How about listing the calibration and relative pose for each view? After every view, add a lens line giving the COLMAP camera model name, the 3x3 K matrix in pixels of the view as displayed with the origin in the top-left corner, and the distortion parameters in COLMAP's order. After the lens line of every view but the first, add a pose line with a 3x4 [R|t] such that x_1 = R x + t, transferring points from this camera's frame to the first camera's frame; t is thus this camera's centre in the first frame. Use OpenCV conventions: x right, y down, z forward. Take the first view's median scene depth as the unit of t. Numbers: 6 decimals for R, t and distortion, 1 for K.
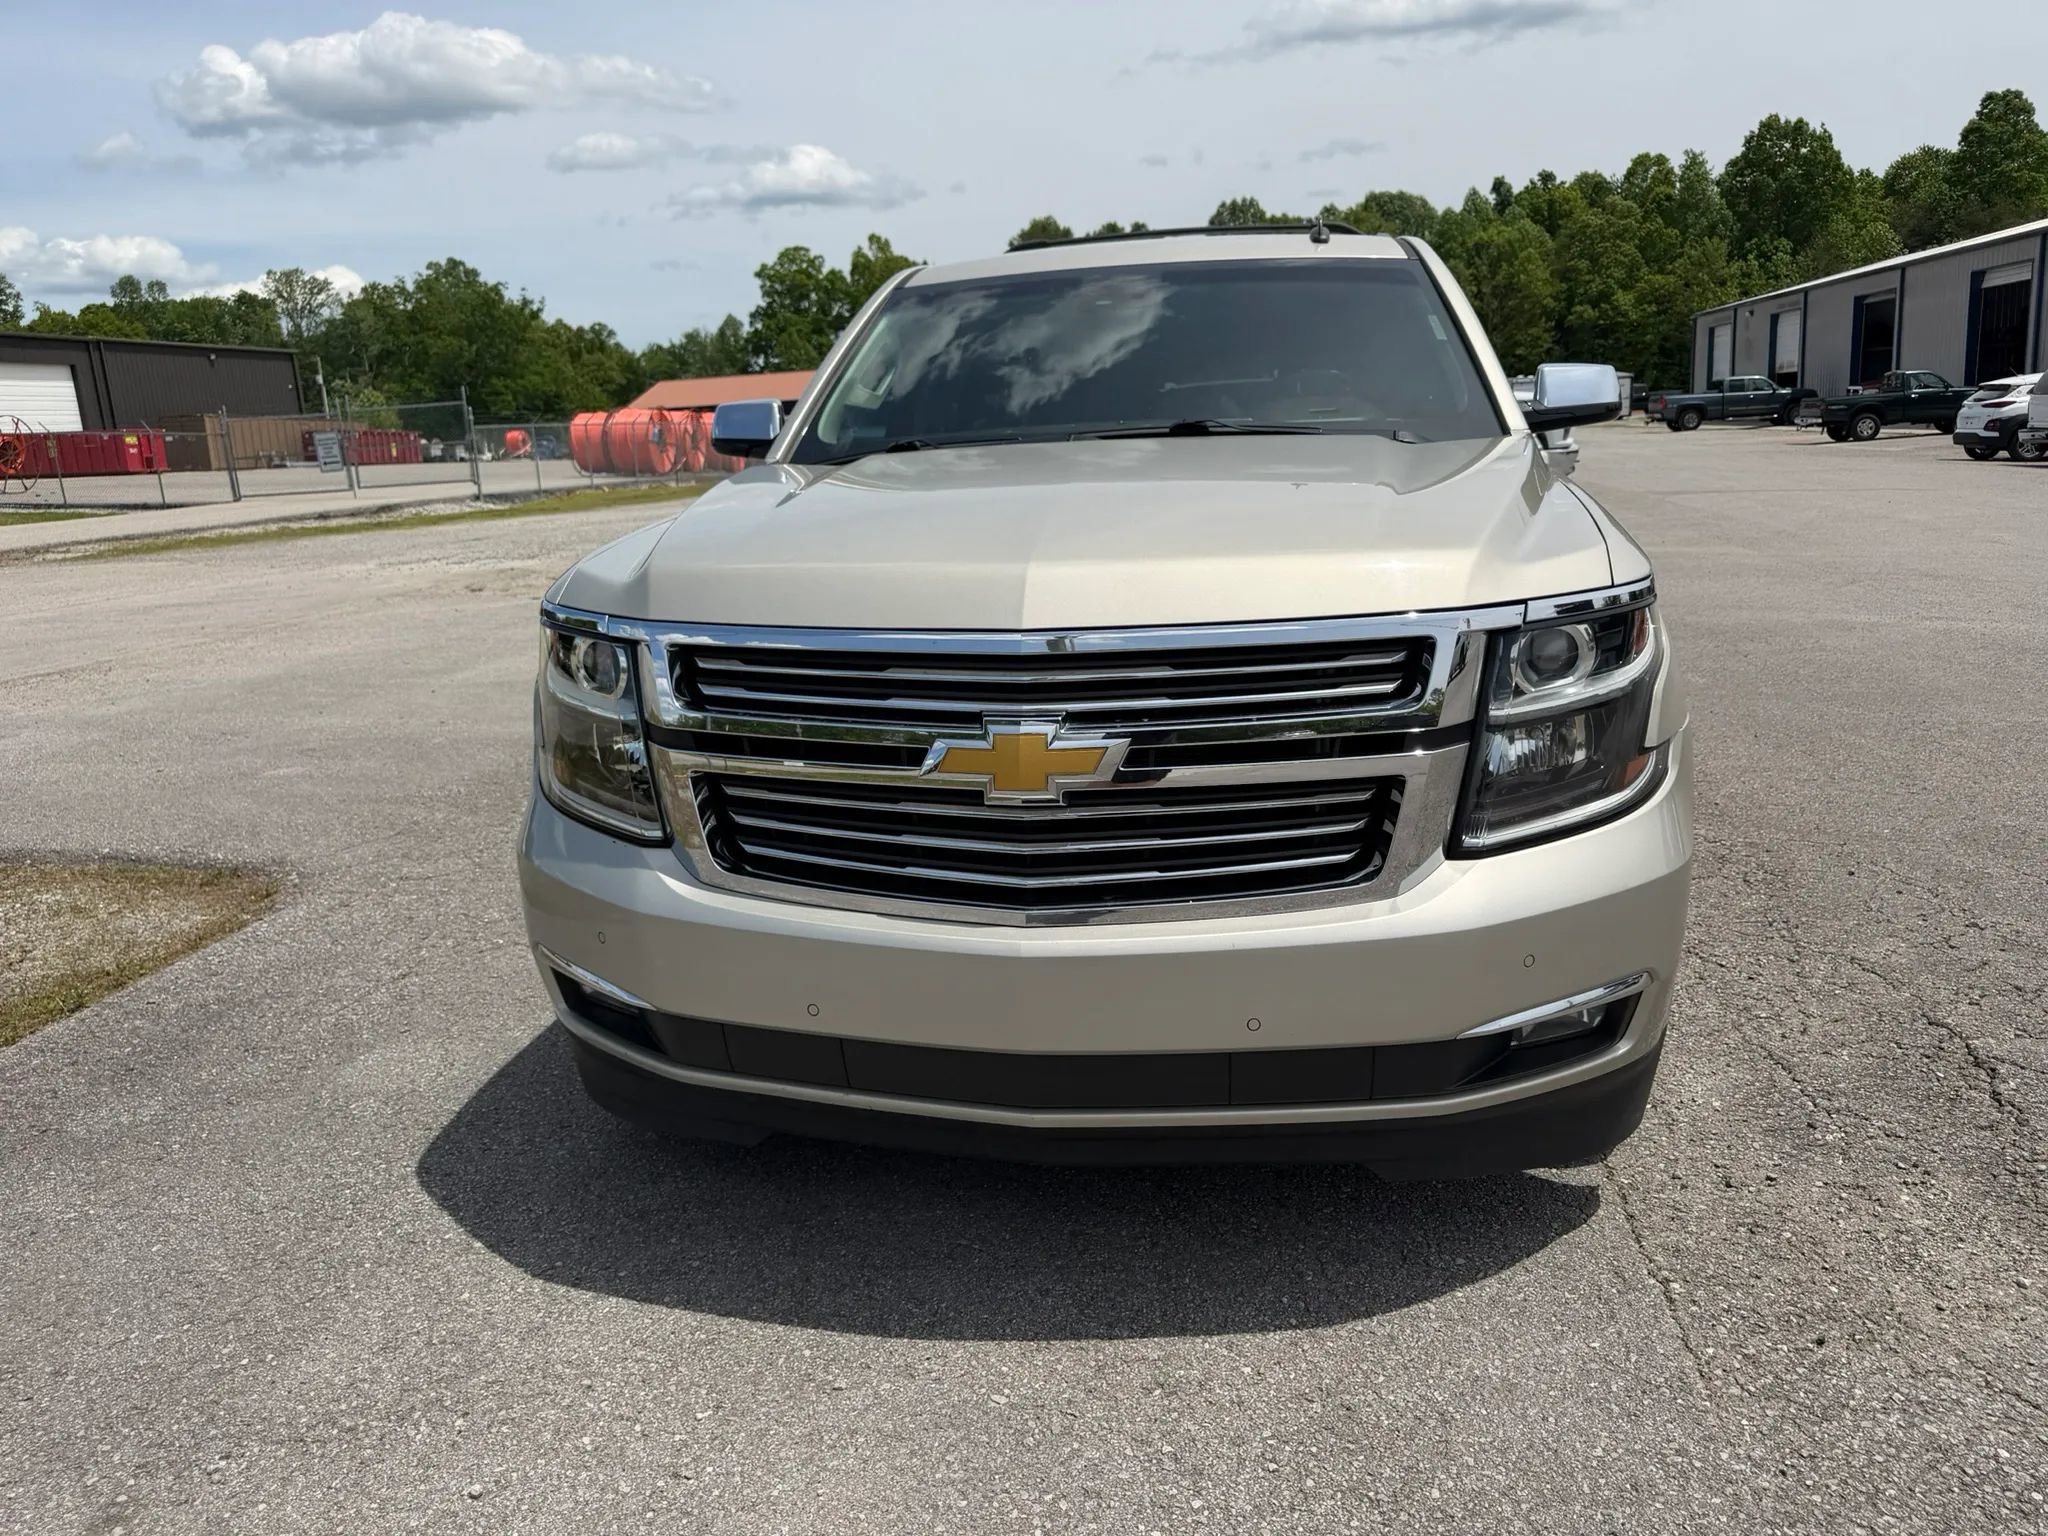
lens RADIAL K [[1456.8, 0, 1030.8], [0, 1456.8, 745.9], [0, 0, 1]] dist [0.004405, -0.010162]
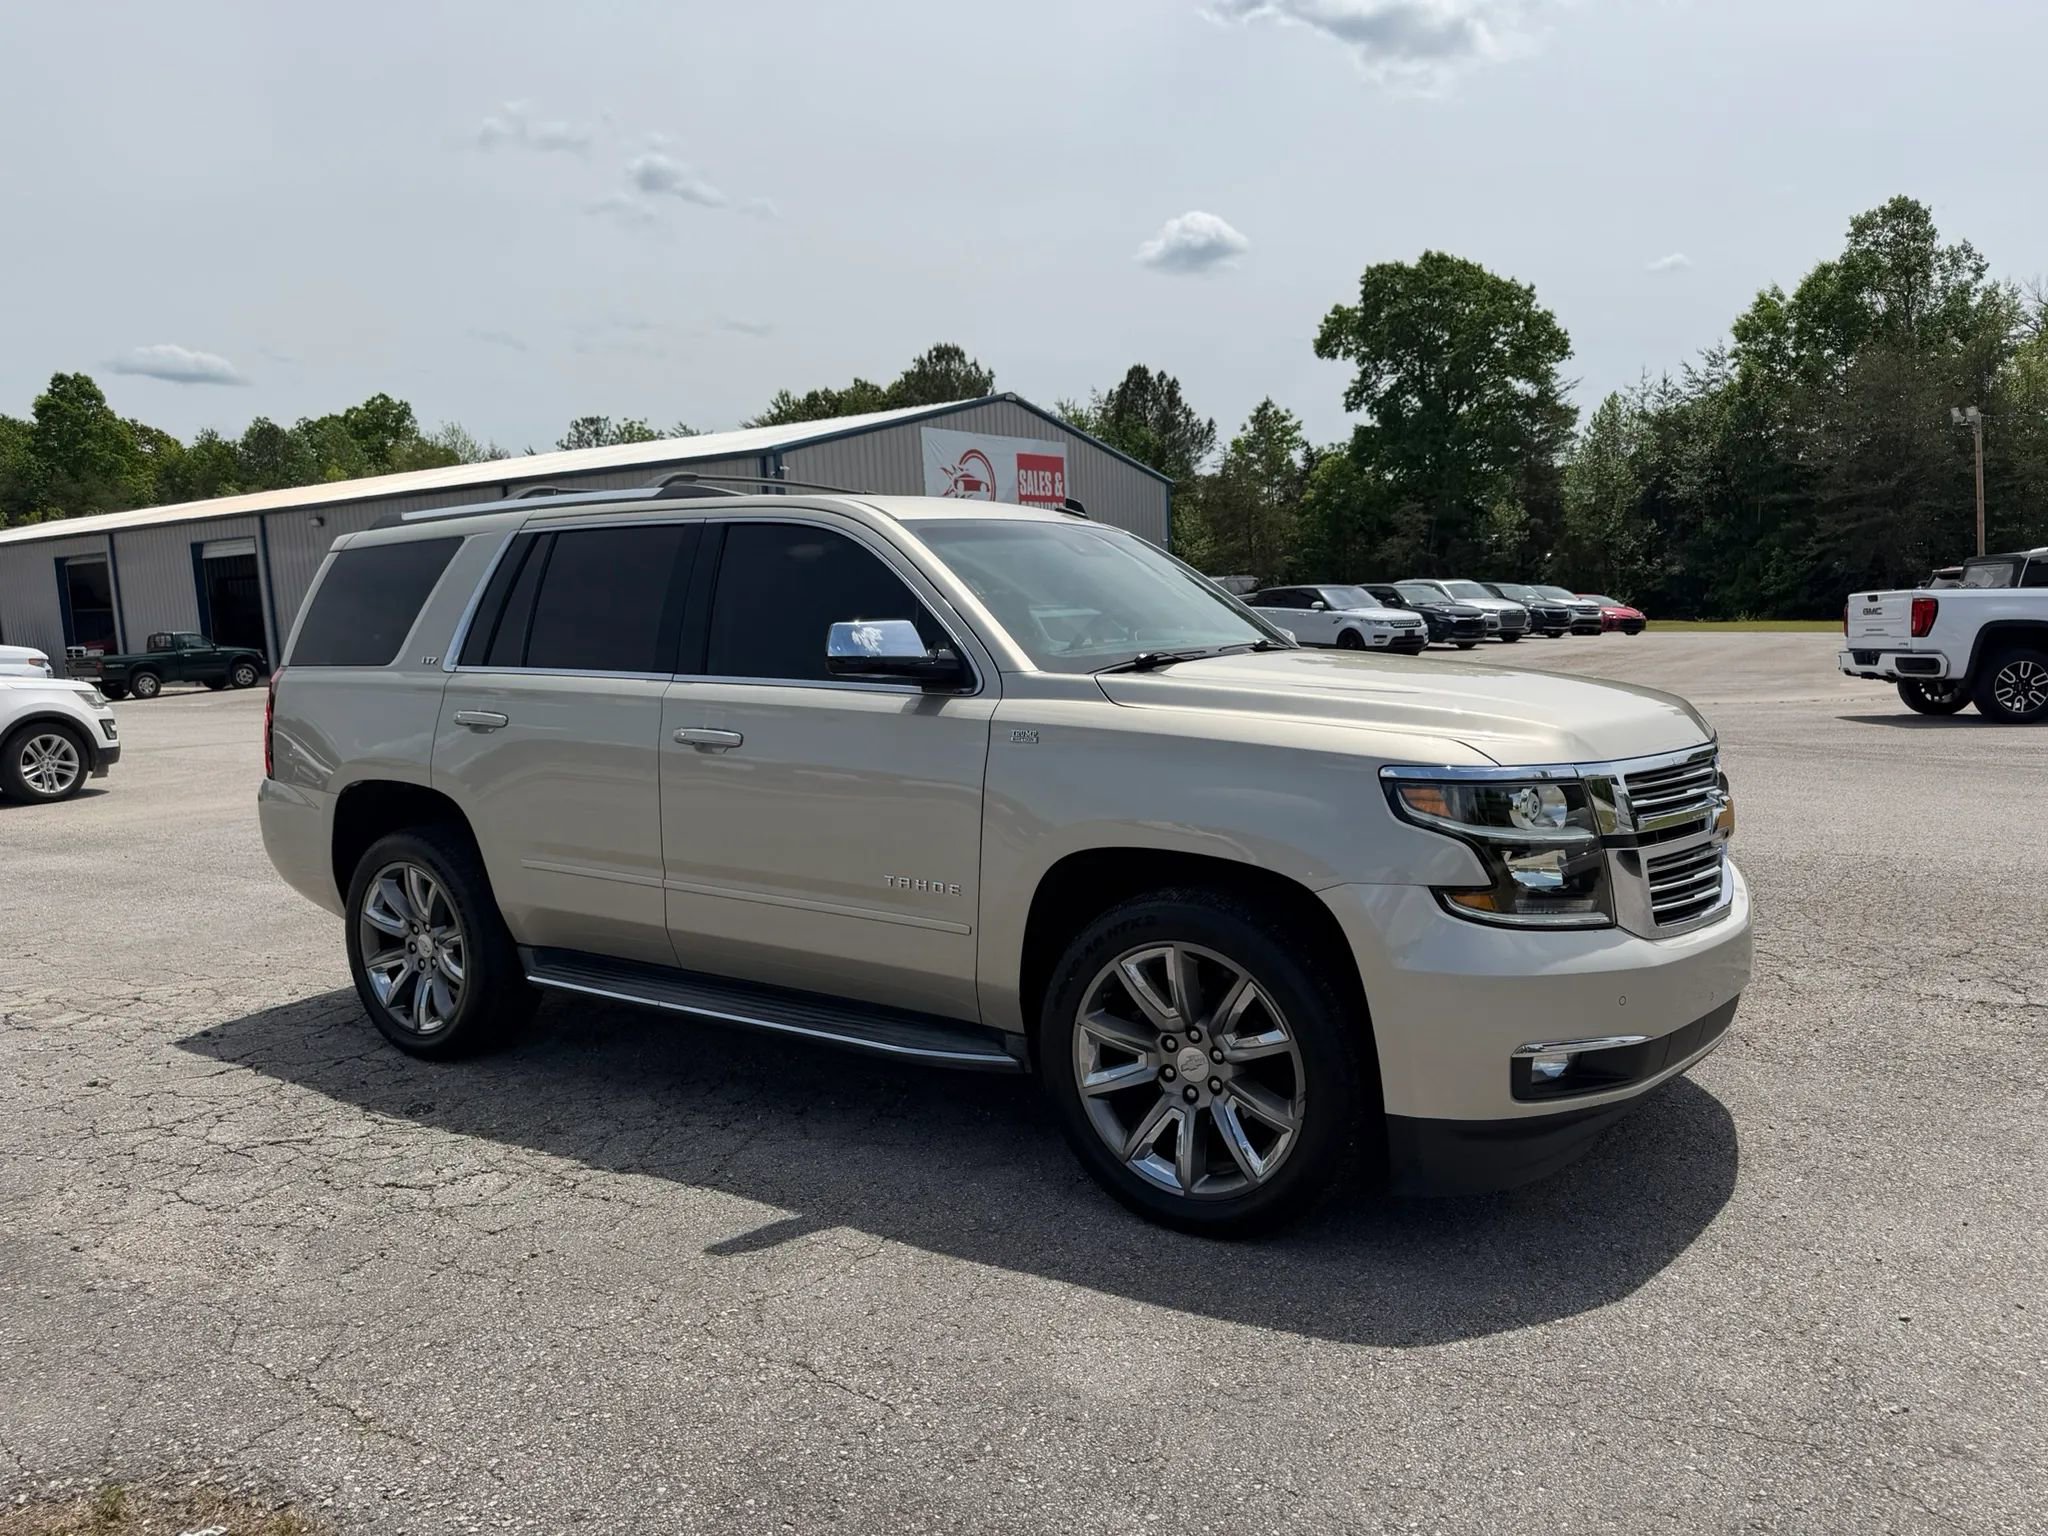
lens RADIAL K [[1451.7, 0, 1027.0], [0, 1451.7, 766.0], [0, 0, 1]] dist [0.017868, -0.024438]
pose [[0.407331, -0.061523, 0.911206, -1.484949], [0.208197, 0.977713, -0.027055, -0.136057], [-0.889233, 0.200731, 0.411062, 0.763515]]
